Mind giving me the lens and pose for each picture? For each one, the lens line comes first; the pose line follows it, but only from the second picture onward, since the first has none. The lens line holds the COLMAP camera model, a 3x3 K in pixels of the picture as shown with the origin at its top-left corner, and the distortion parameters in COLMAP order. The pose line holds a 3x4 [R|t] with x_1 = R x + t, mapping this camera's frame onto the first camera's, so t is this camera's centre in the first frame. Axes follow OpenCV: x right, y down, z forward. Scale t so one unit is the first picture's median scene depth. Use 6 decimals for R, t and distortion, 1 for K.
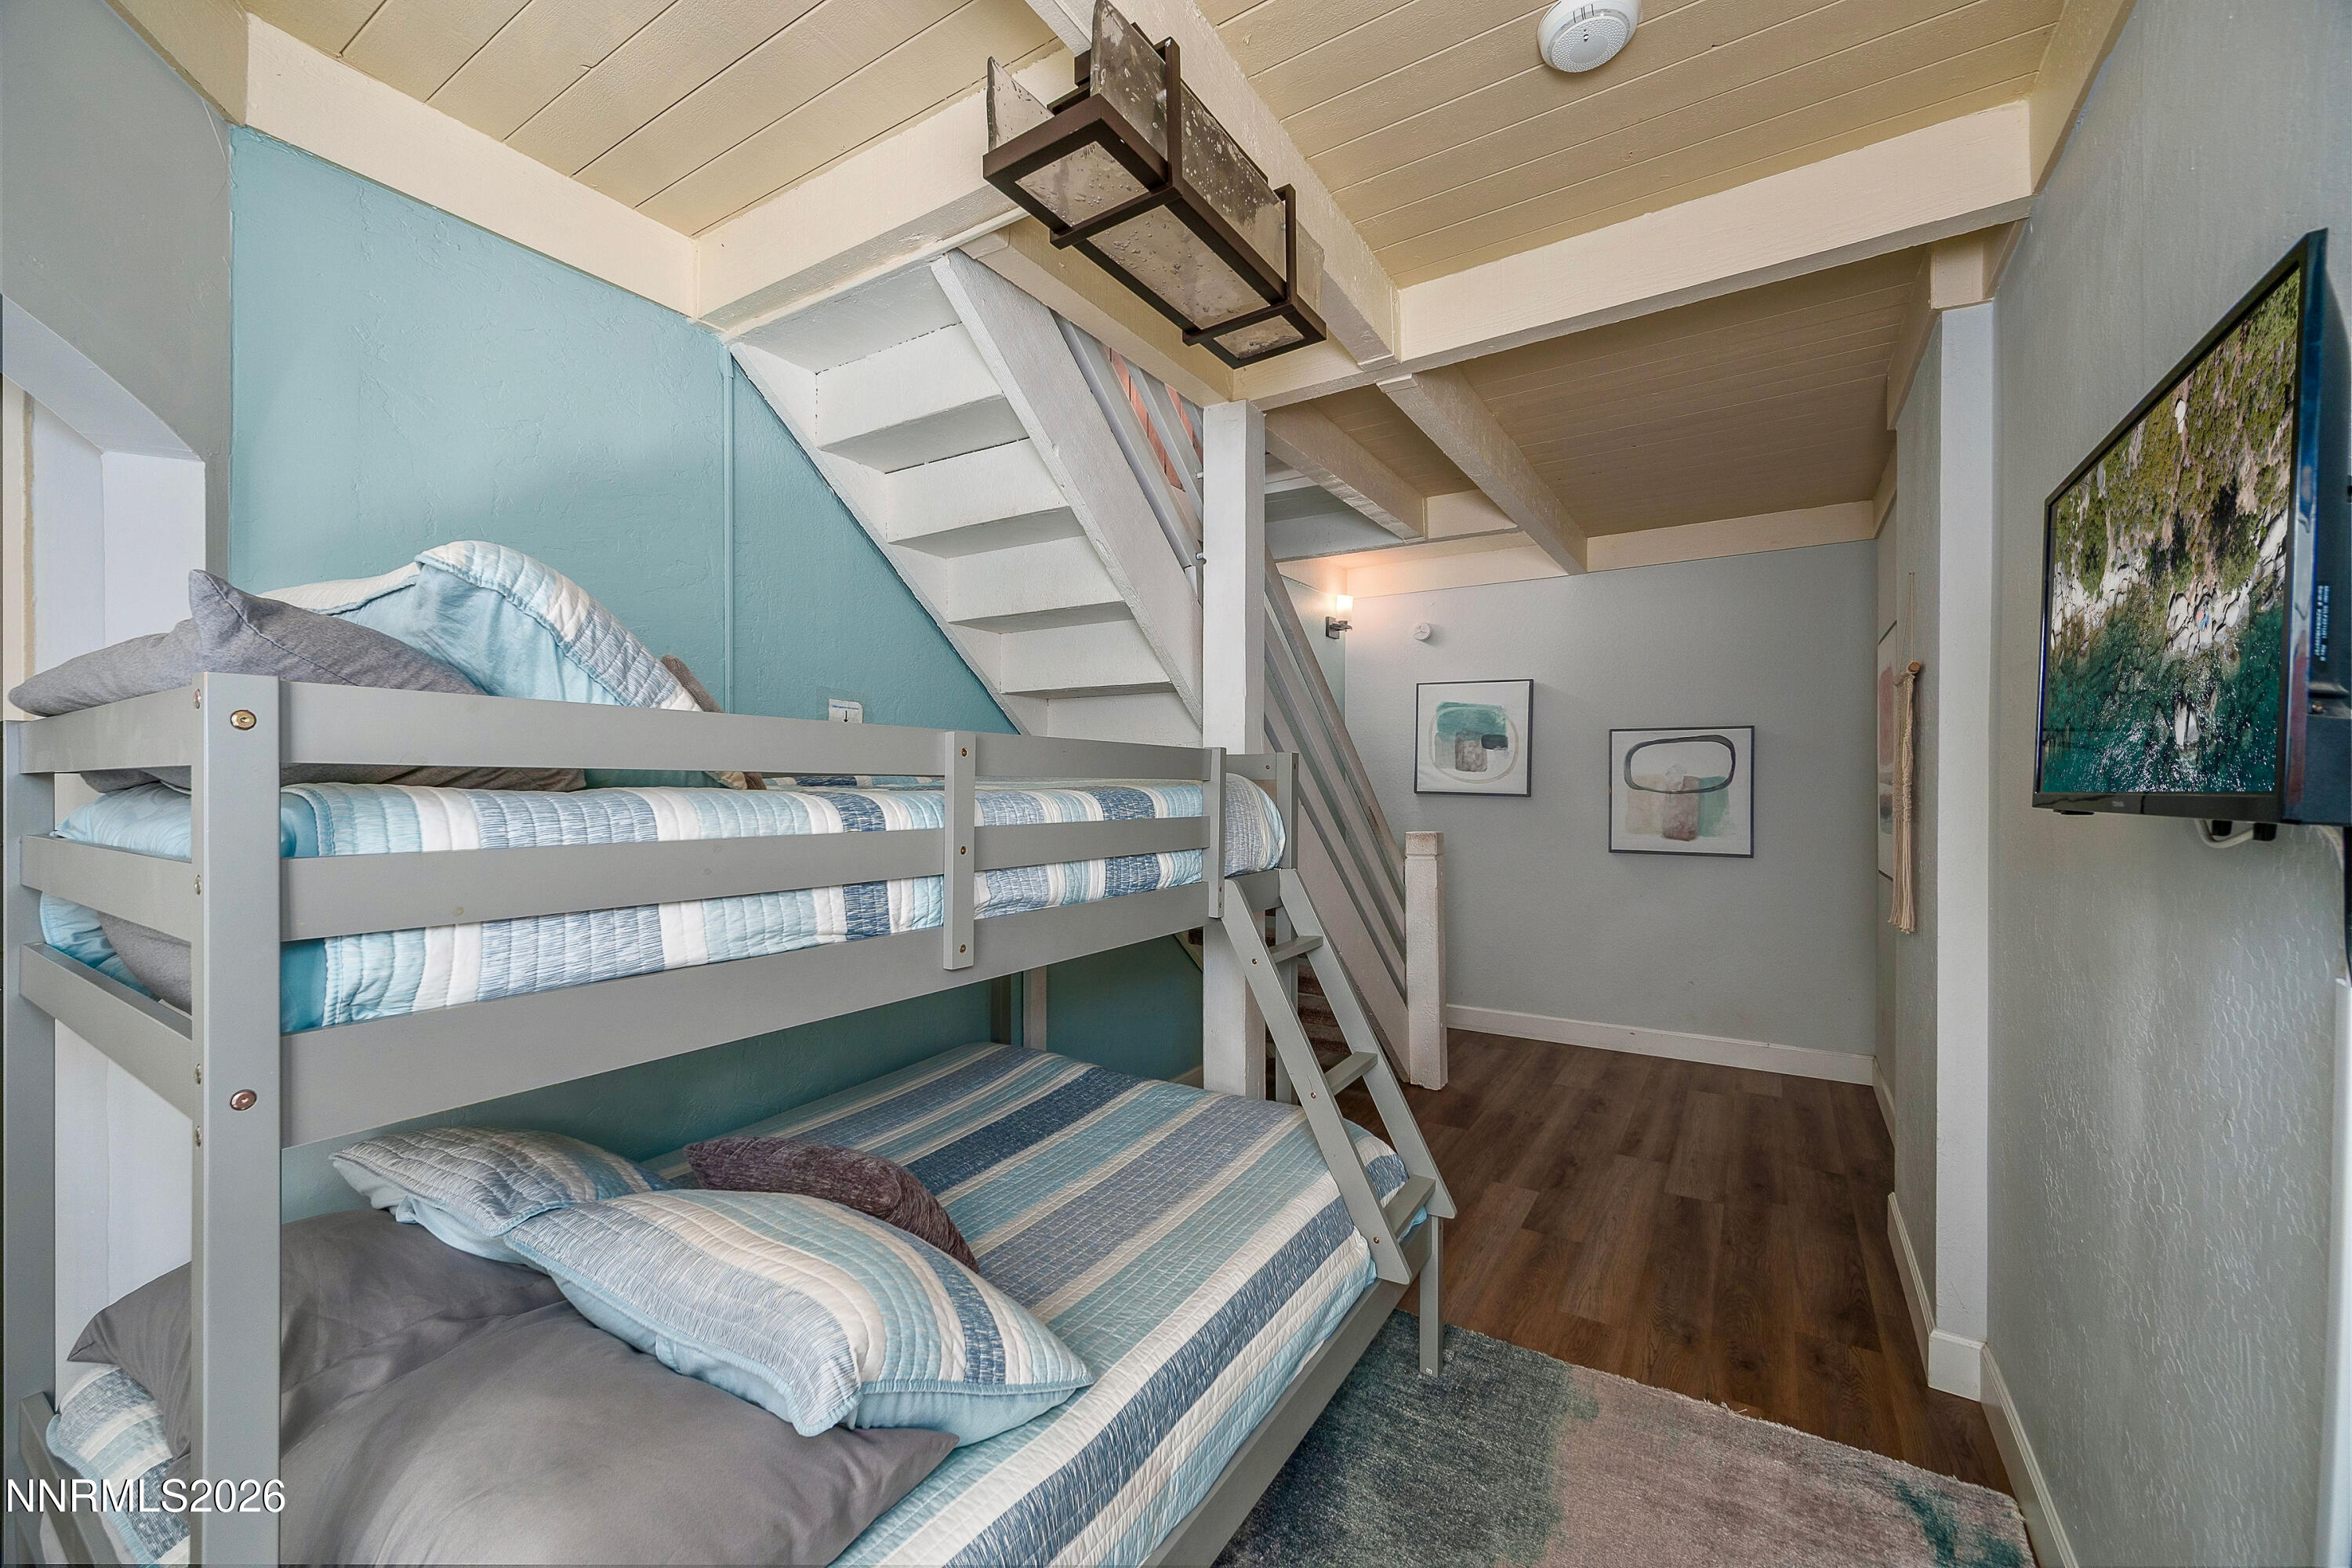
lens RADIAL K [[948.9, 0, 1183.7], [0, 948.9, 799.3], [0, 0, 1]] dist [-0.001470, 0.000449]
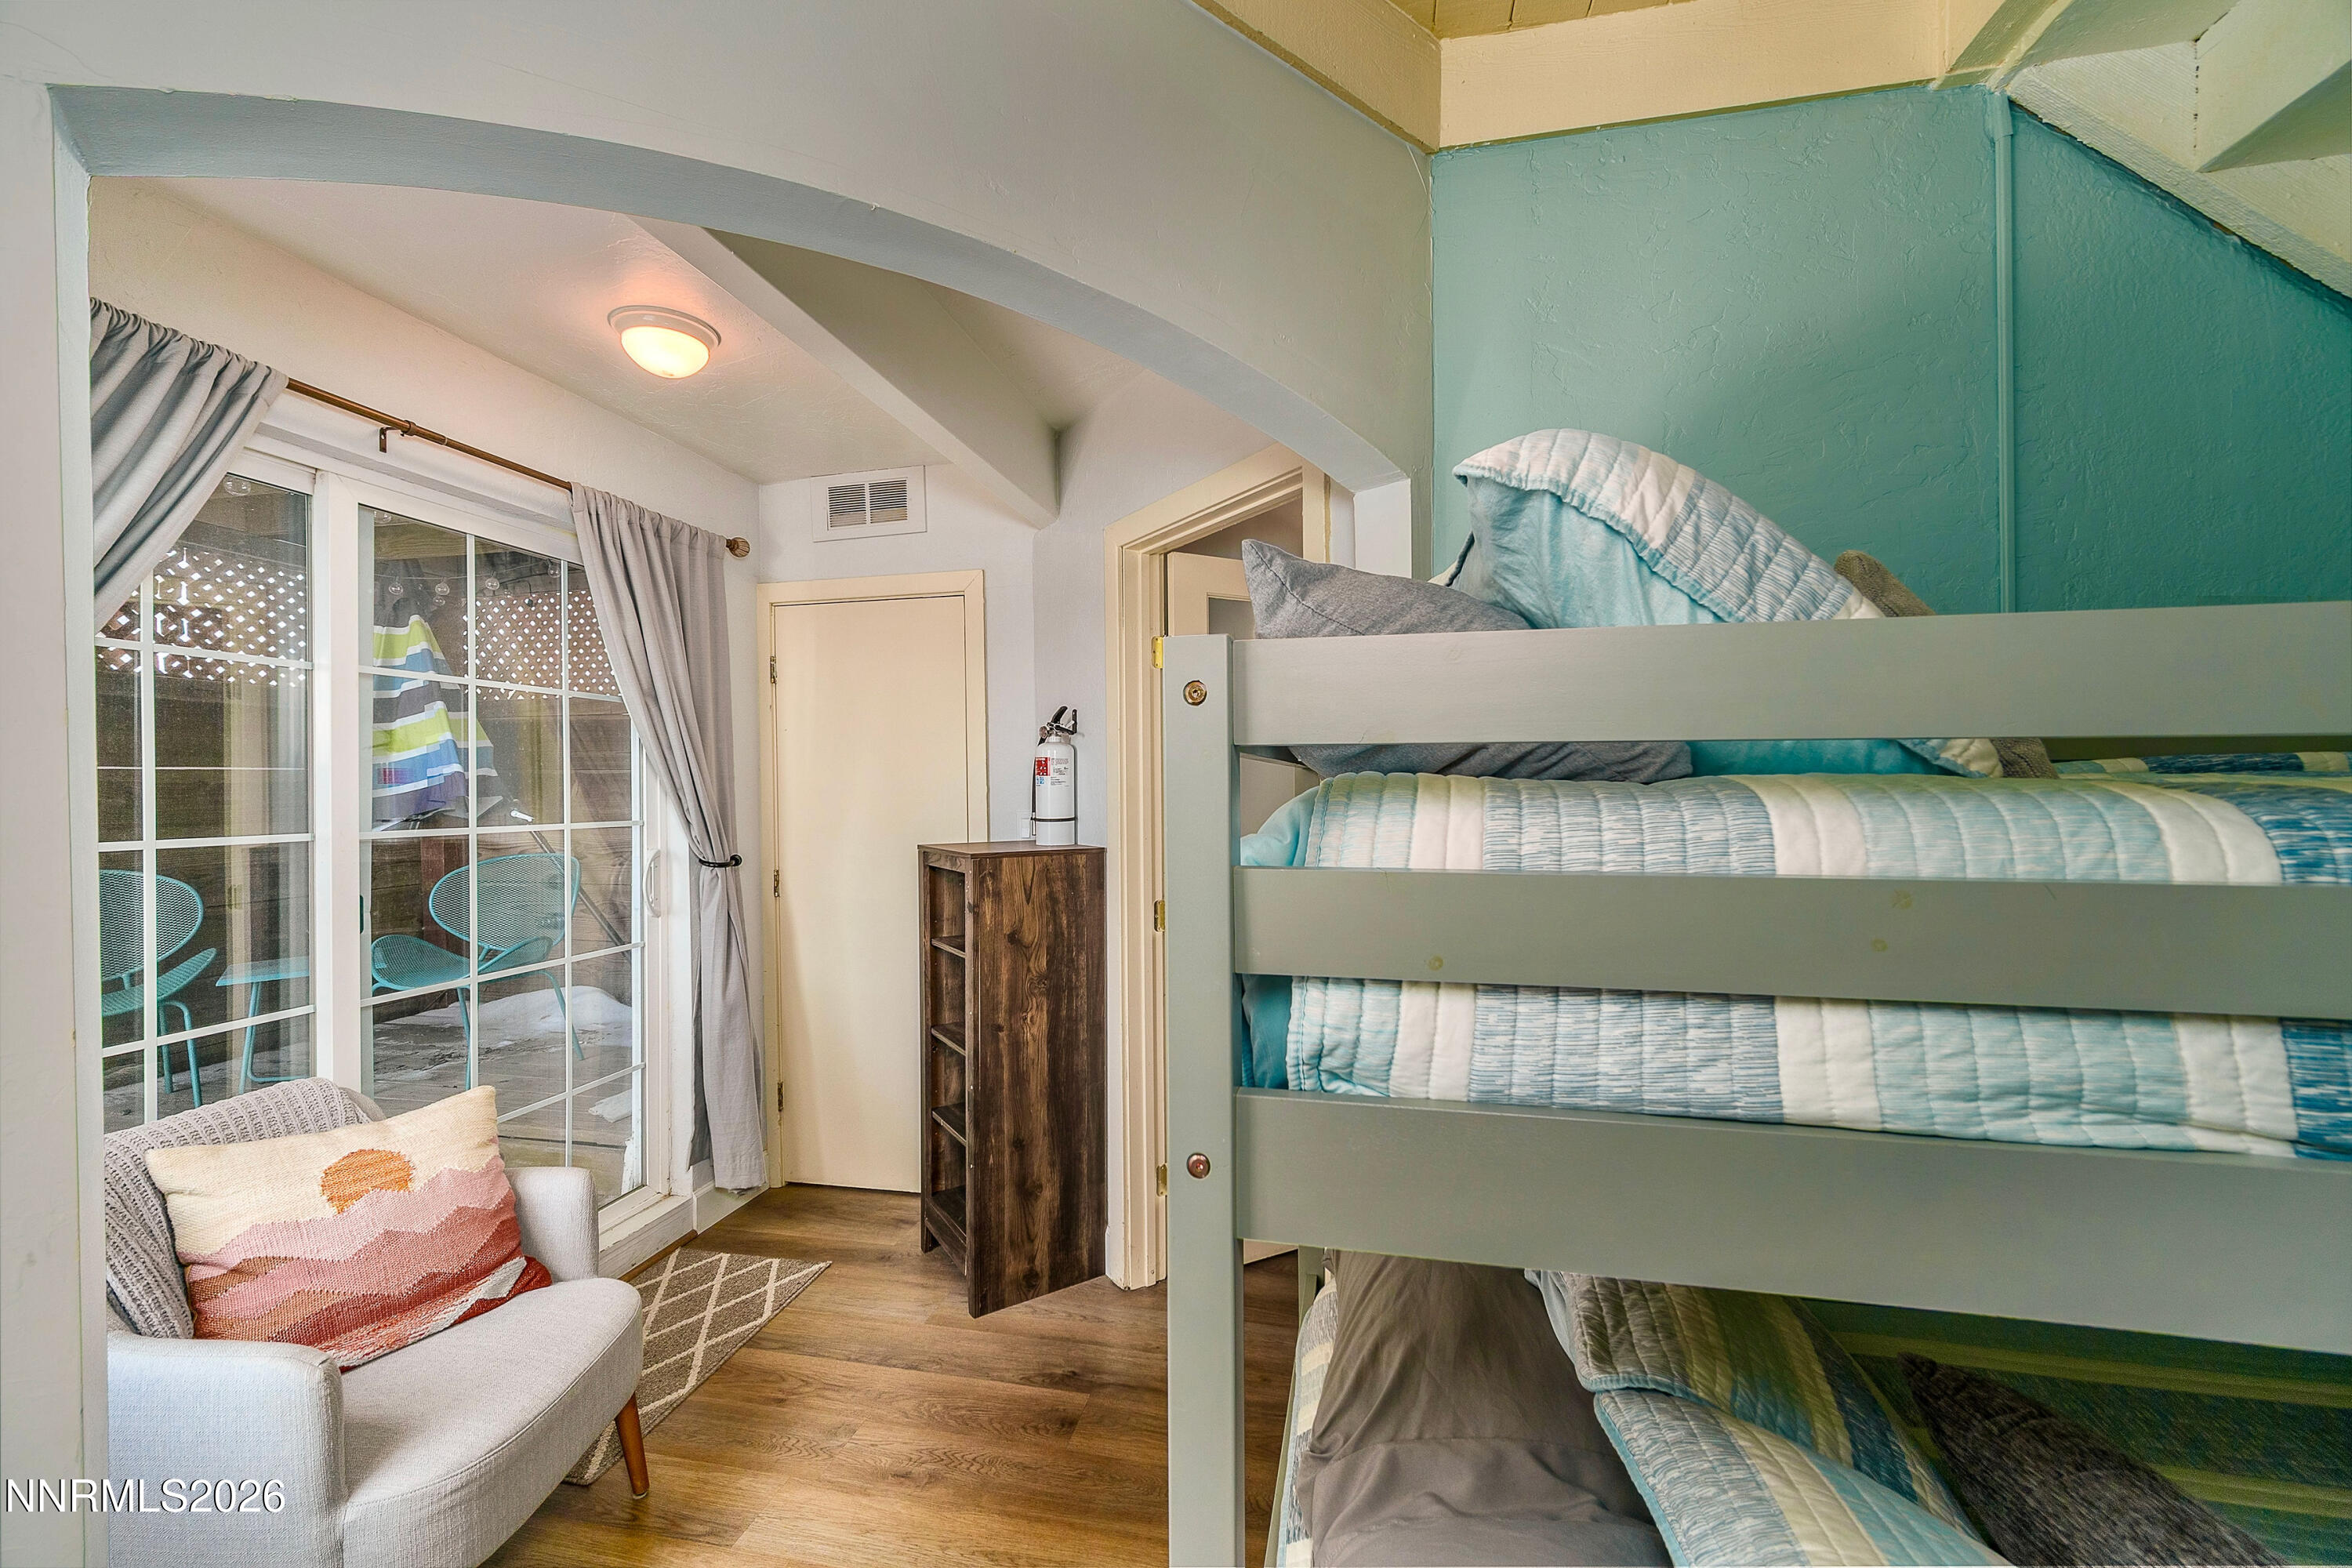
lens RADIAL K [[924.6, 0, 1176.0], [0, 924.6, 784.0], [0, 0, 1]] dist [-0.003810, -0.000160]
pose [[0.353703, -0.002784, -0.935354, -0.184561], [-0.006748, 0.999962, -0.005528, -0.001474], [0.935333, 0.008267, 0.353671, 0.489773]]
